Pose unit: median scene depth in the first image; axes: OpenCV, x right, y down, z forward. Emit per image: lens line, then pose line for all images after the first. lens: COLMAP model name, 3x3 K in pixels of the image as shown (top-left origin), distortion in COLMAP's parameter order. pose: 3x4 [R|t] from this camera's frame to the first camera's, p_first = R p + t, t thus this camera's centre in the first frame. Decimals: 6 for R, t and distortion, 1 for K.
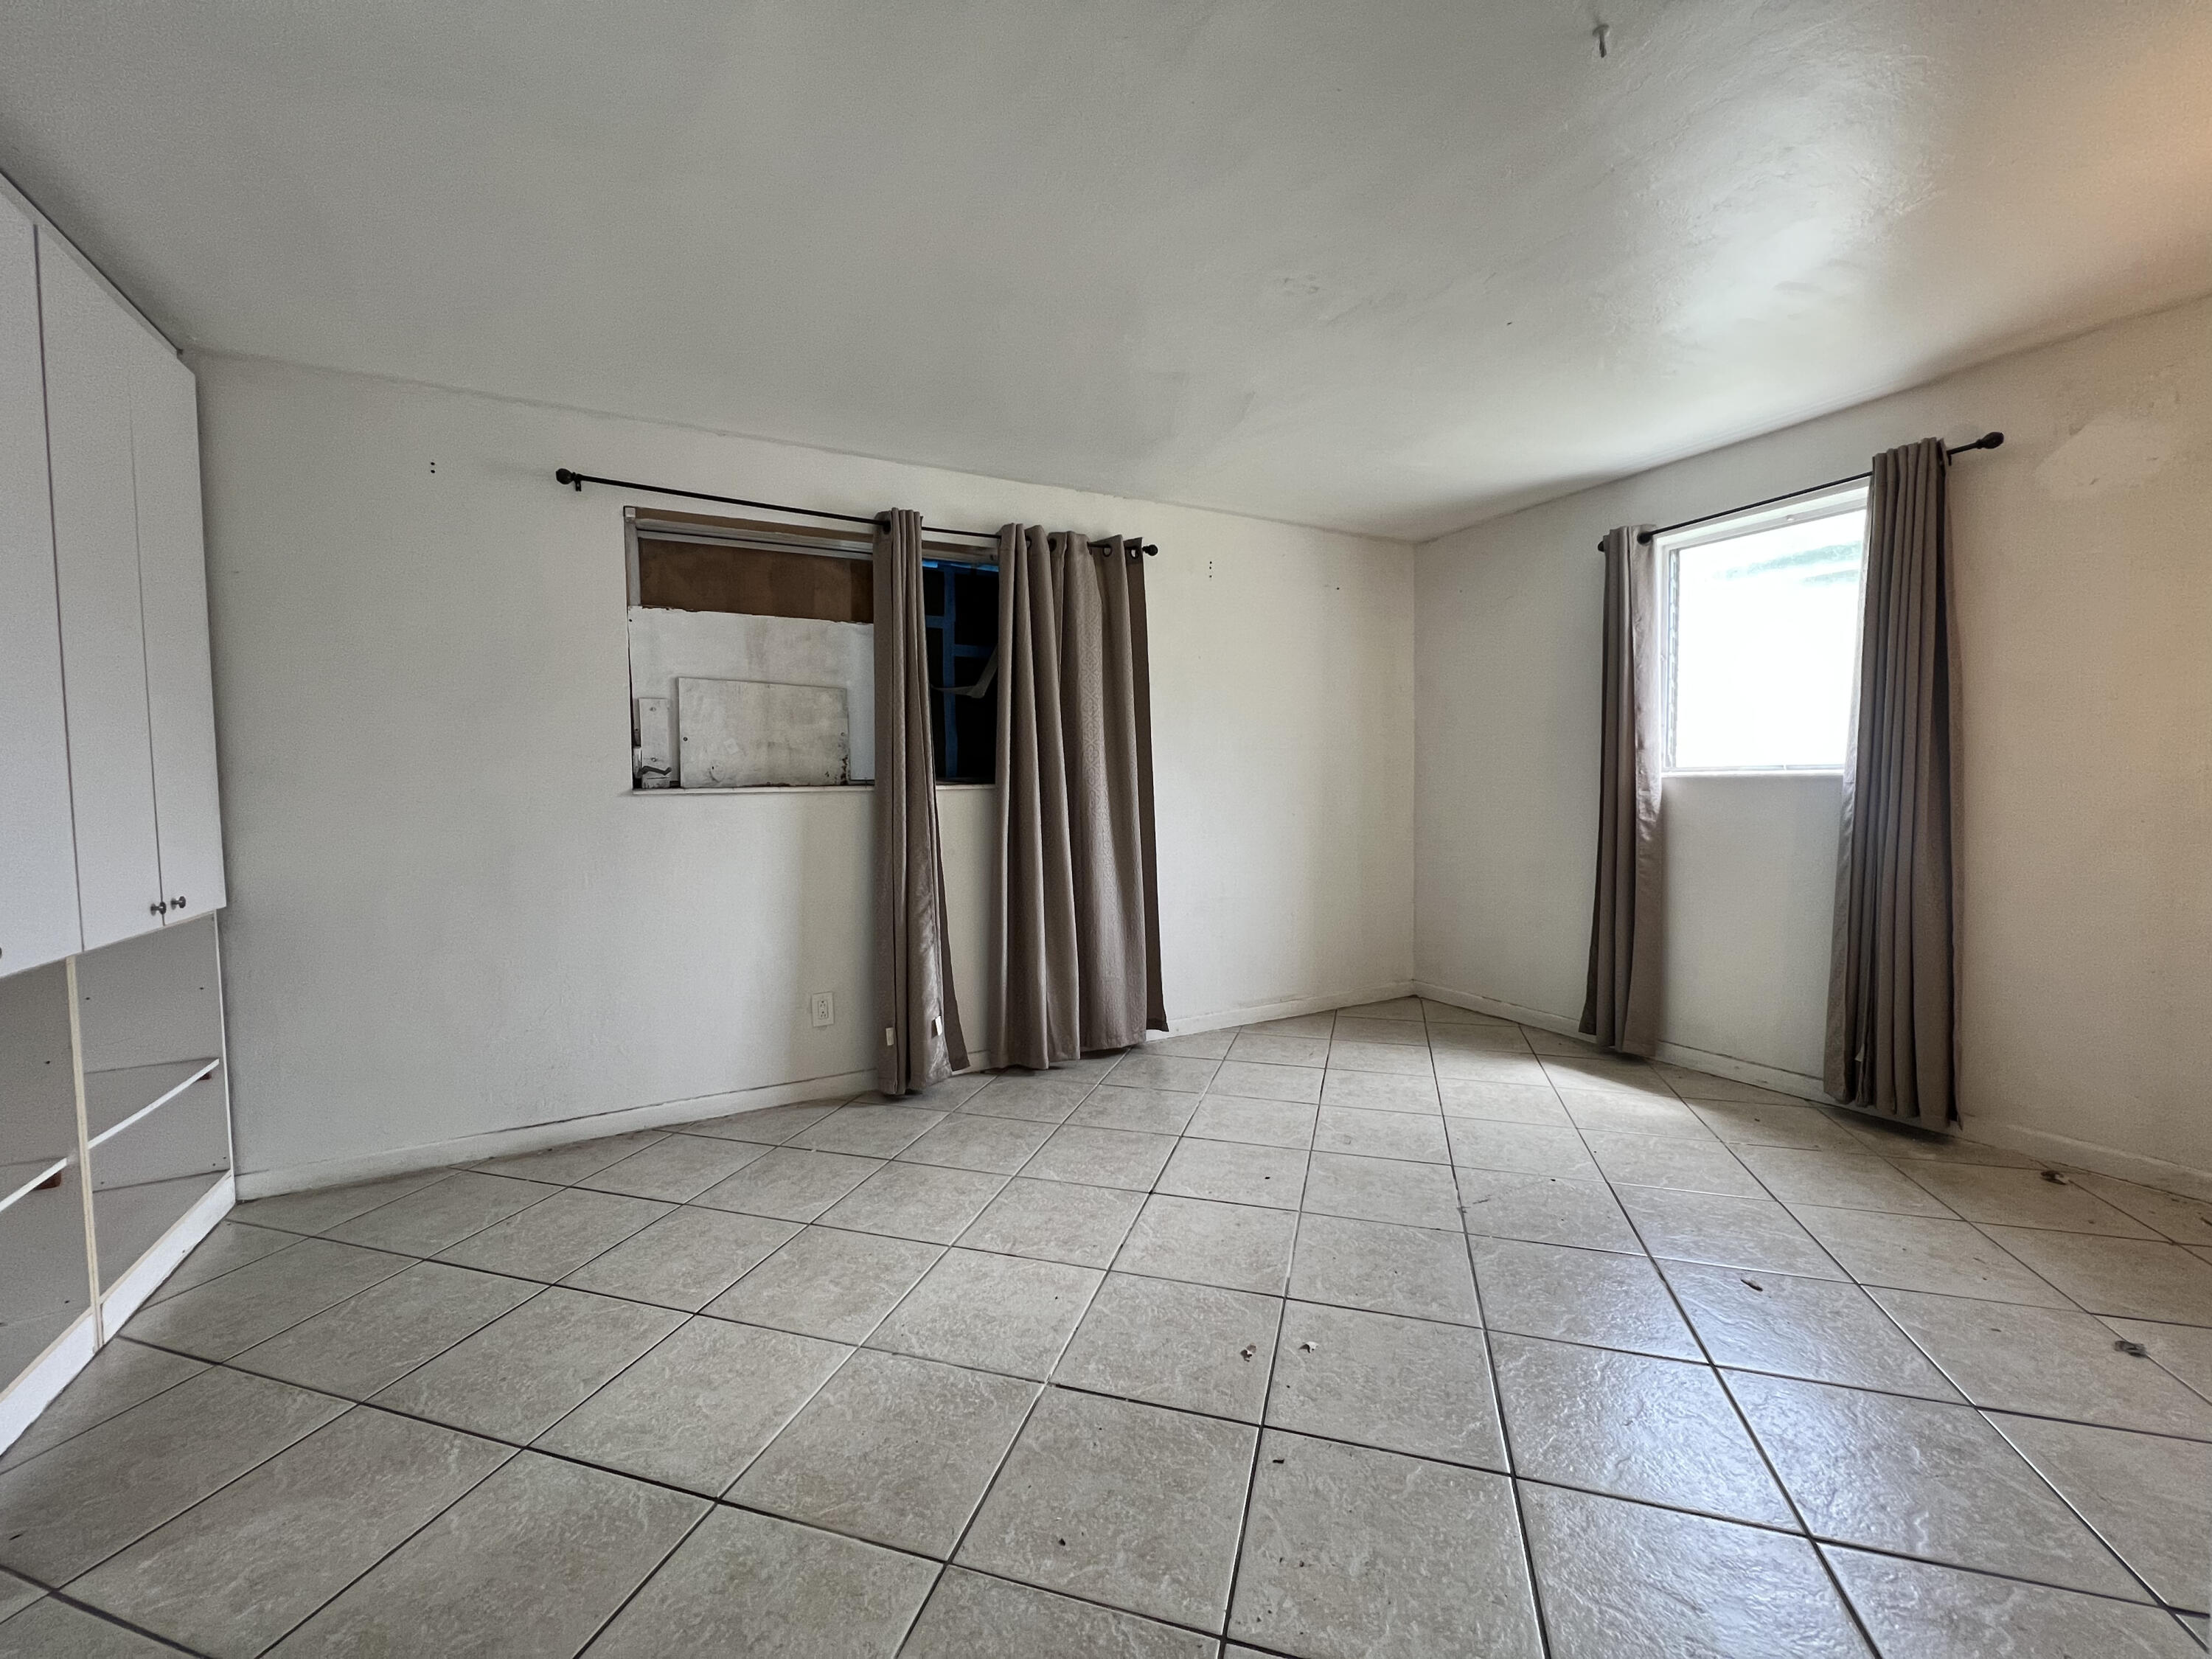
lens RADIAL K [[886.6, 0, 1100.1], [0, 886.6, 825.2], [0, 0, 1]] dist [-0.004495, 0.000730]
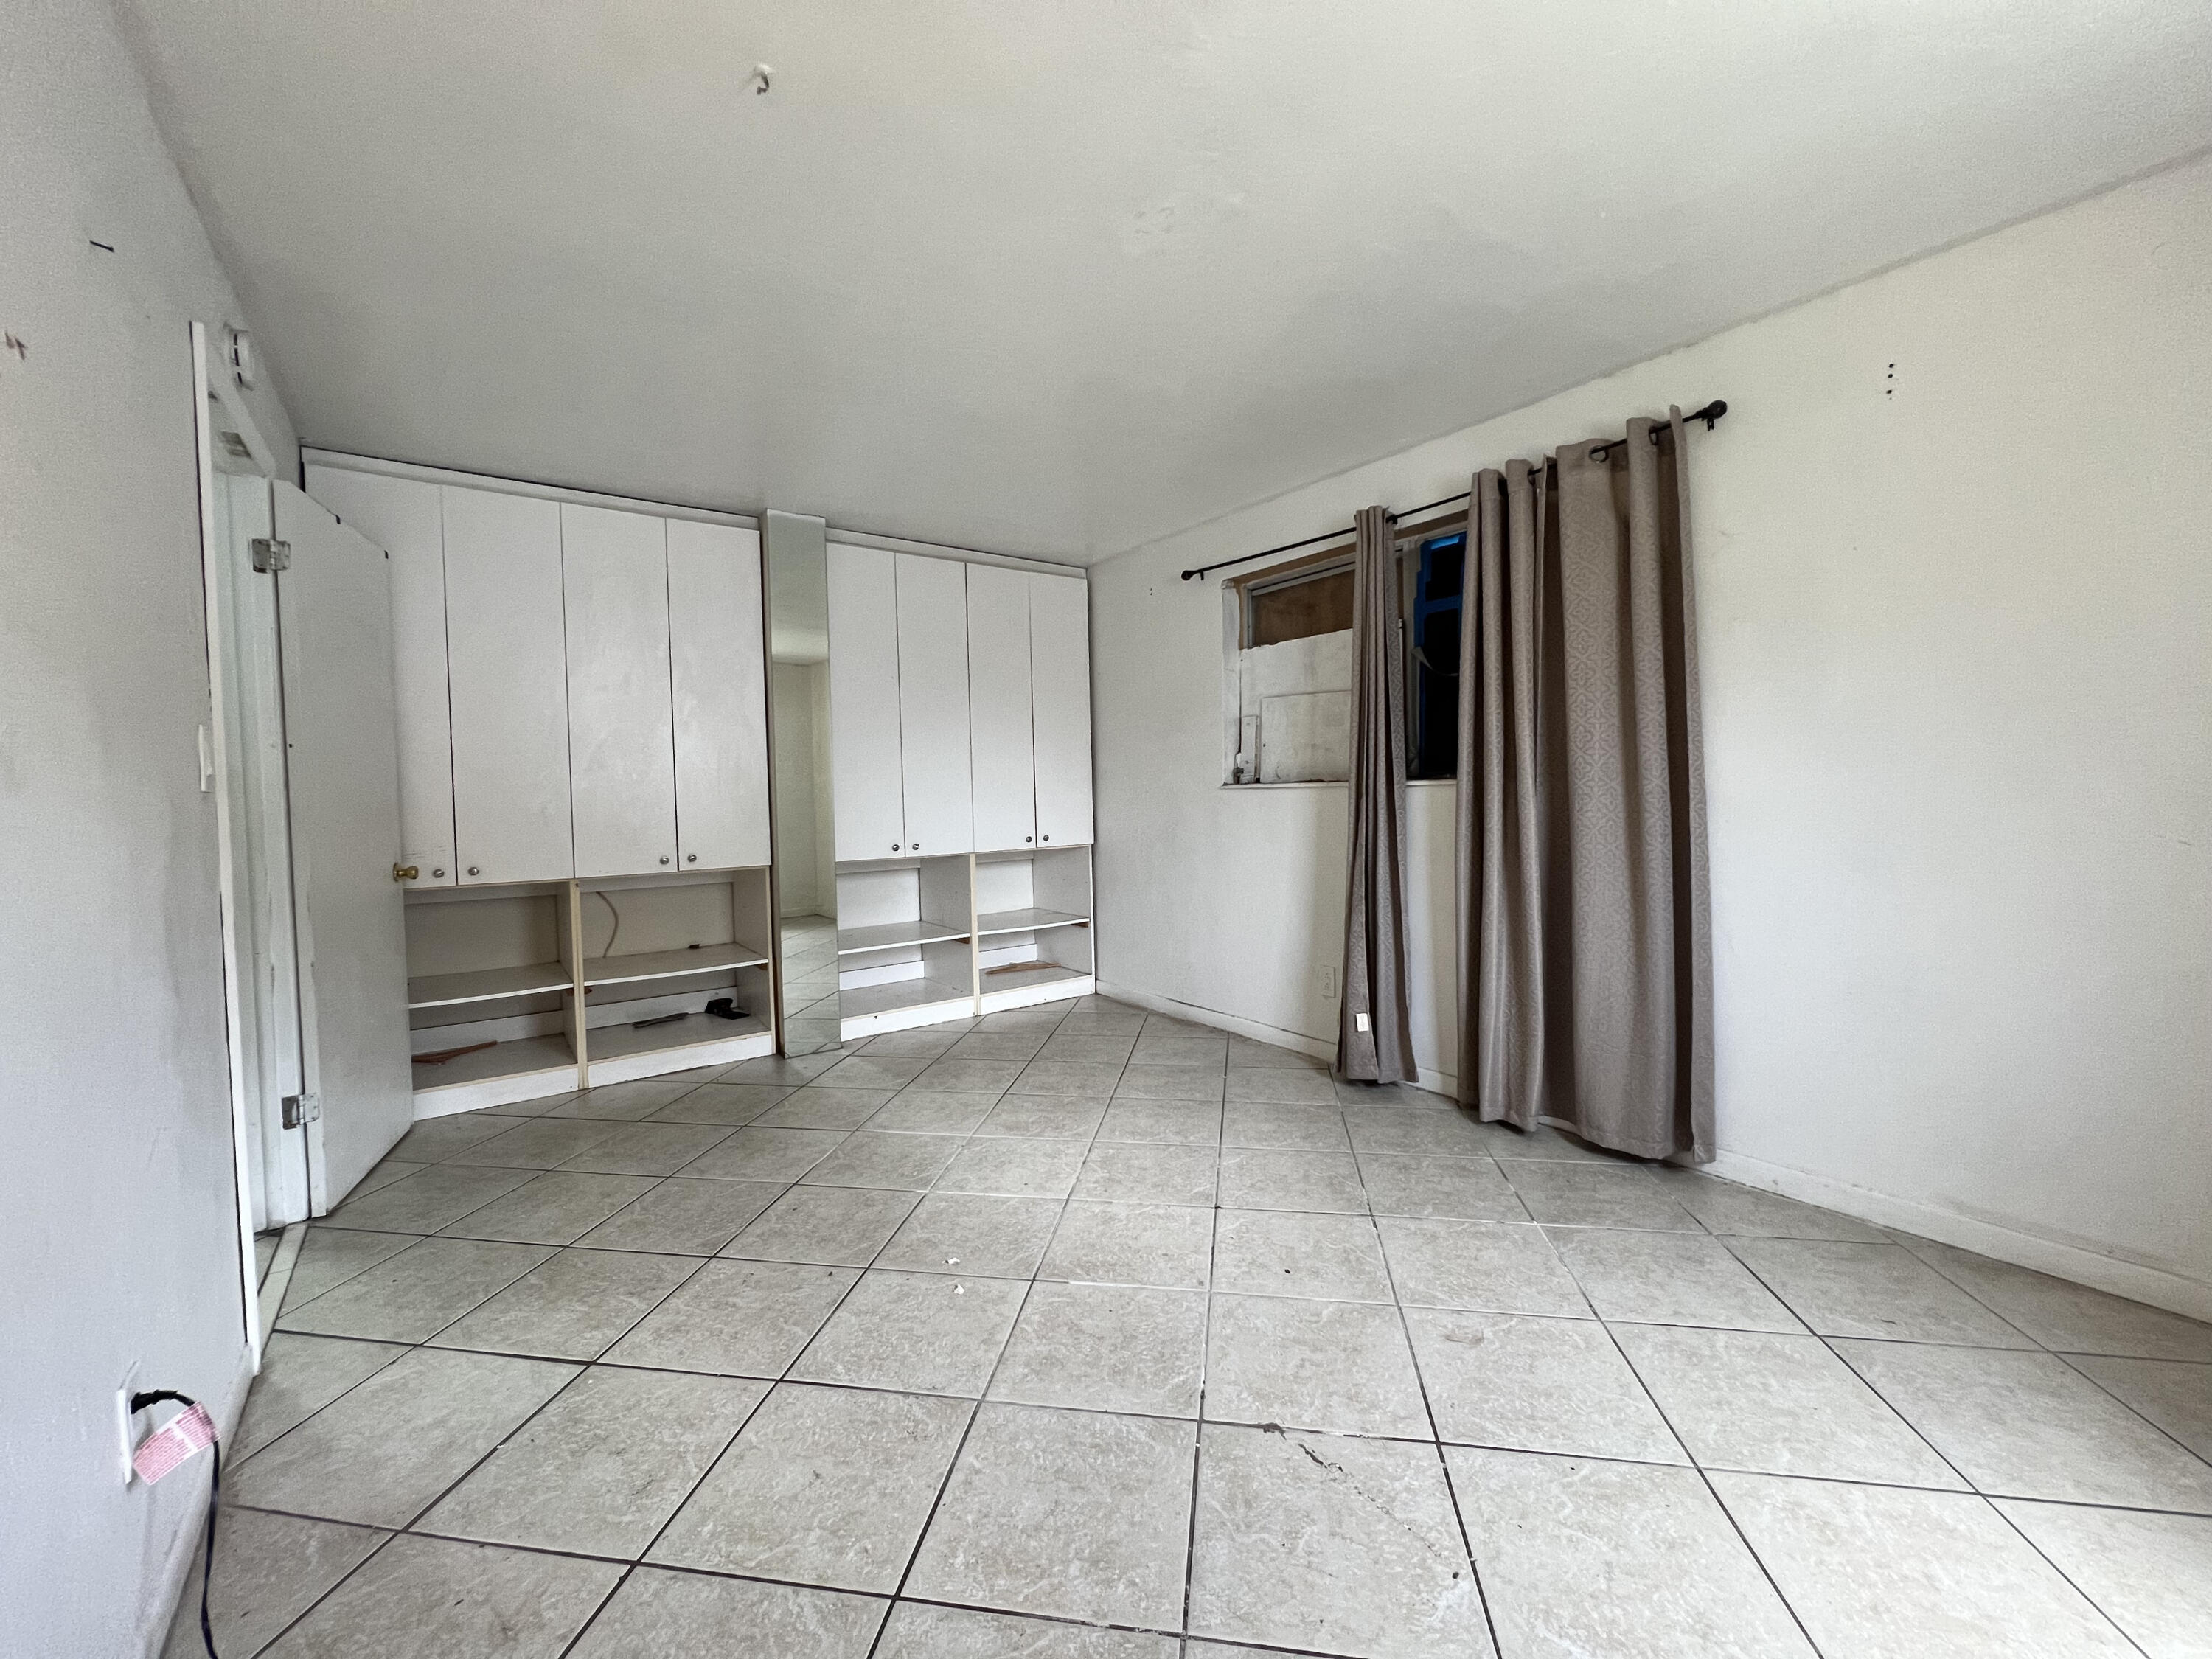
lens RADIAL K [[886.6, 0, 1099.9], [0, 886.6, 825.7], [0, 0, 1]] dist [-0.004495, 0.000730]
pose [[0.138725, 0.053650, -0.988877, 0.806265], [-0.028262, 0.998339, 0.050199, -0.039292], [0.989928, 0.020984, 0.140011, 0.602435]]
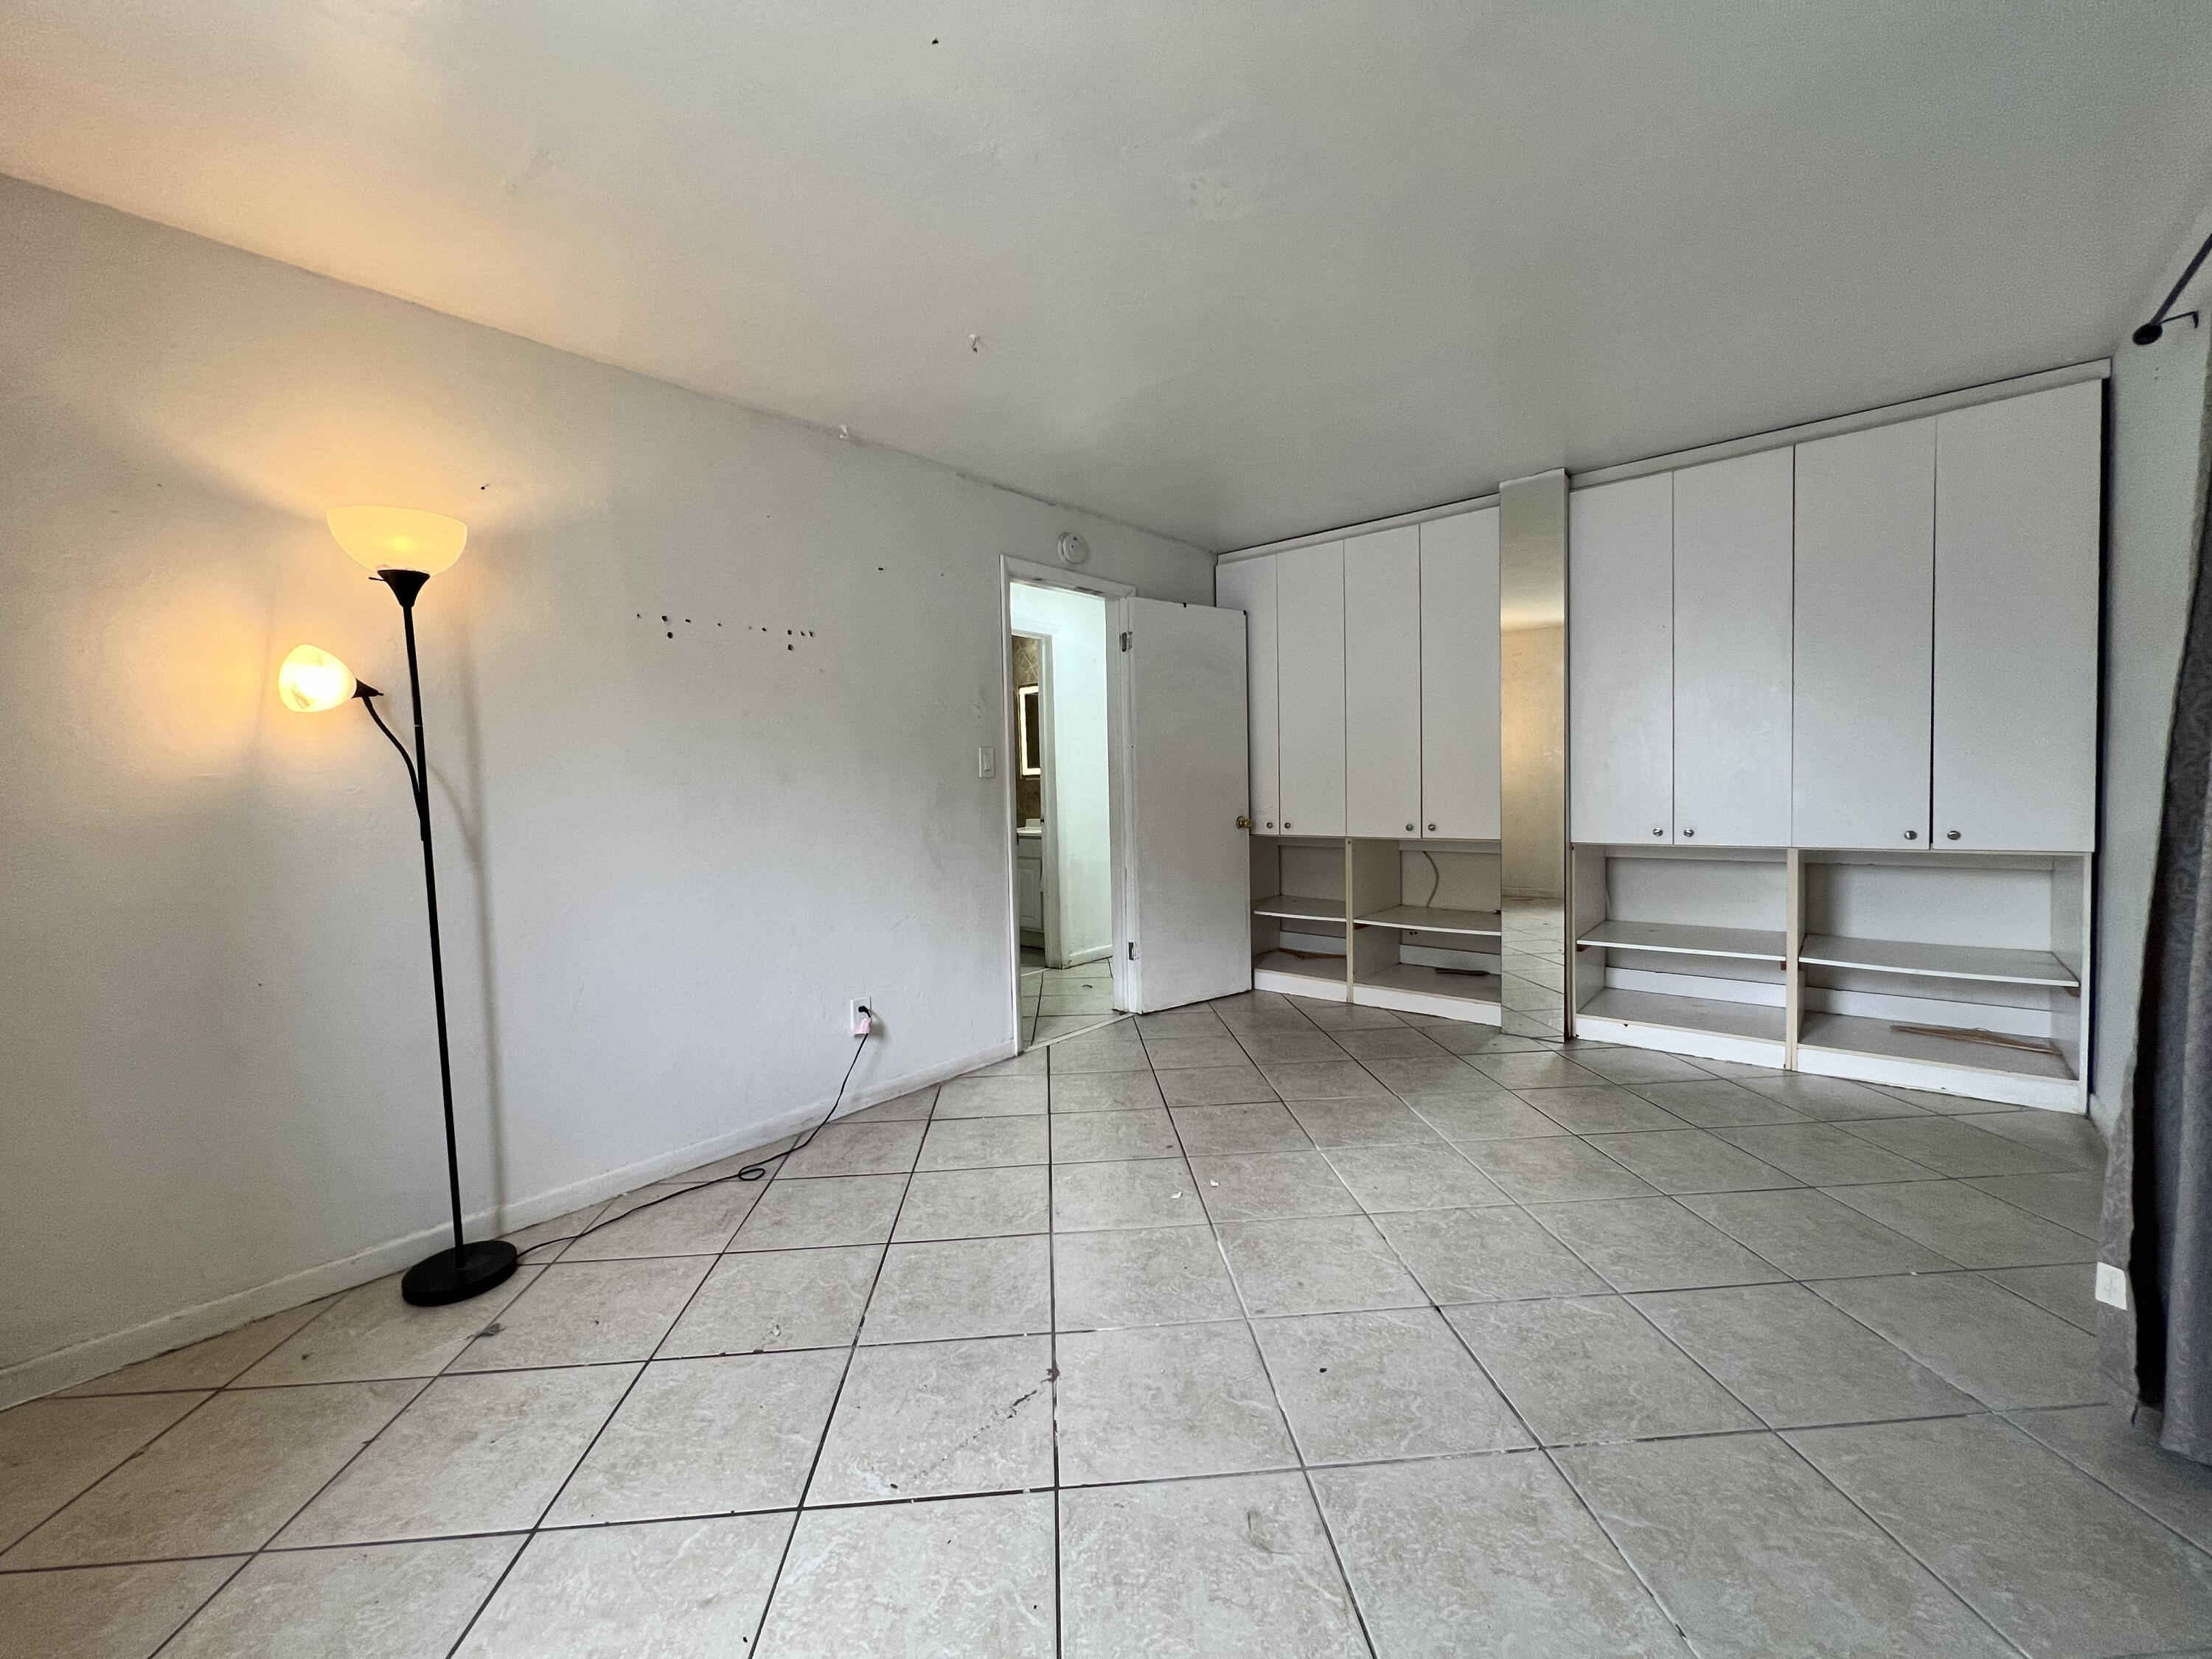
lens RADIAL K [[886.6, 0, 1102.5], [0, 886.6, 825.1], [0, 0, 1]] dist [-0.004495, 0.000730]
pose [[-0.932216, 0.058503, -0.357144, 0.474937], [0.023997, 0.994668, 0.100296, -0.068953], [0.361107, 0.084927, -0.928649, 1.298432]]
